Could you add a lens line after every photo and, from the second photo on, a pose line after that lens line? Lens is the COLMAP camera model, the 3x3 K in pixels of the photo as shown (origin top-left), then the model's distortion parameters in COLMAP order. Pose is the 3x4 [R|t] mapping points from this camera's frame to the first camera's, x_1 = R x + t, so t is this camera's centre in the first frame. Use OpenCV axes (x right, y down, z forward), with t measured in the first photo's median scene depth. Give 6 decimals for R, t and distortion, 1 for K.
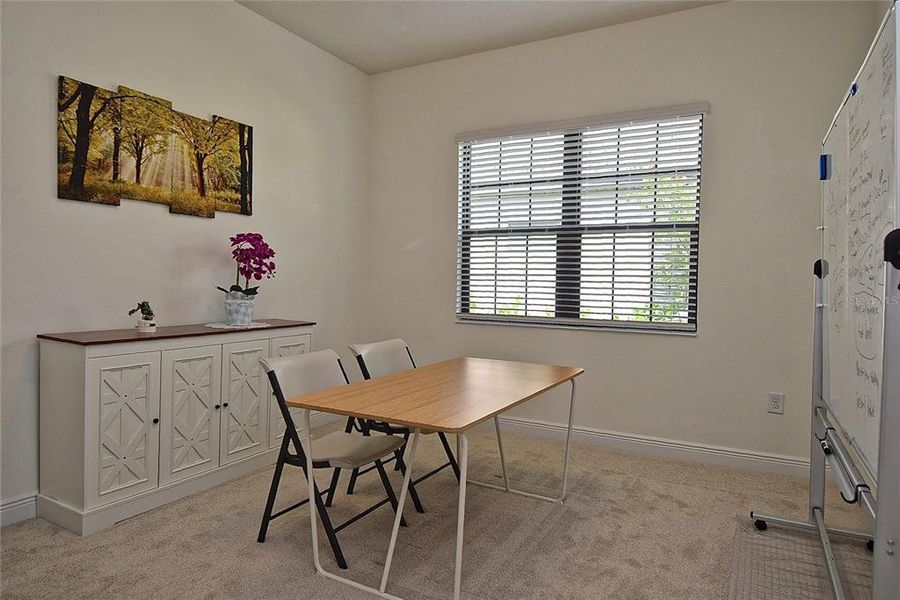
lens RADIAL K [[568.6, 0, 432.0], [0, 568.6, 295.9], [0, 0, 1]] dist [0.031227, -0.050437]
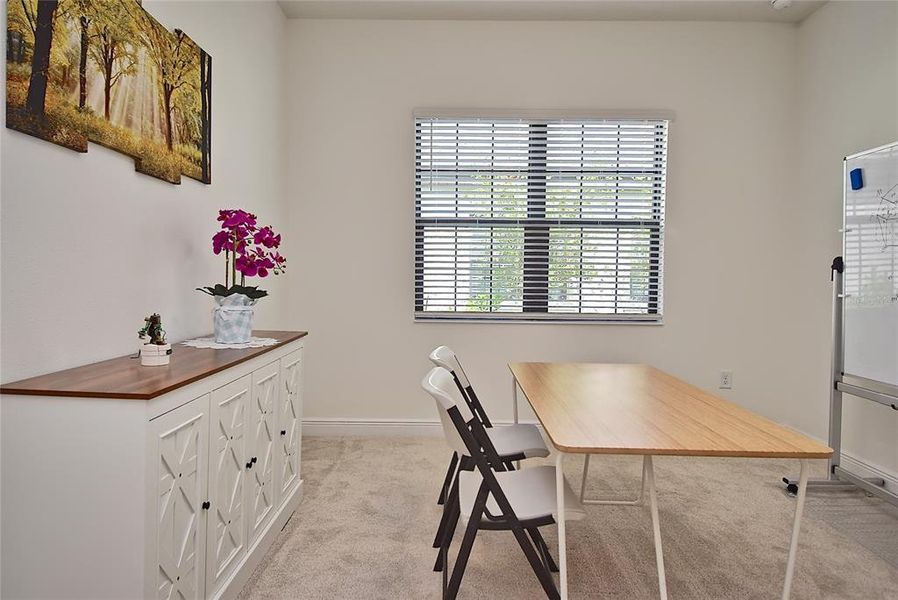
lens RADIAL K [[567.4, 0, 431.1], [0, 567.4, 295.9], [0, 0, 1]] dist [0.031227, -0.050437]
pose [[0.869186, -0.024323, 0.493886, -0.451476], [0.016236, 0.999655, 0.020658, -0.015061], [-0.494218, -0.009937, 0.869281, 0.270355]]
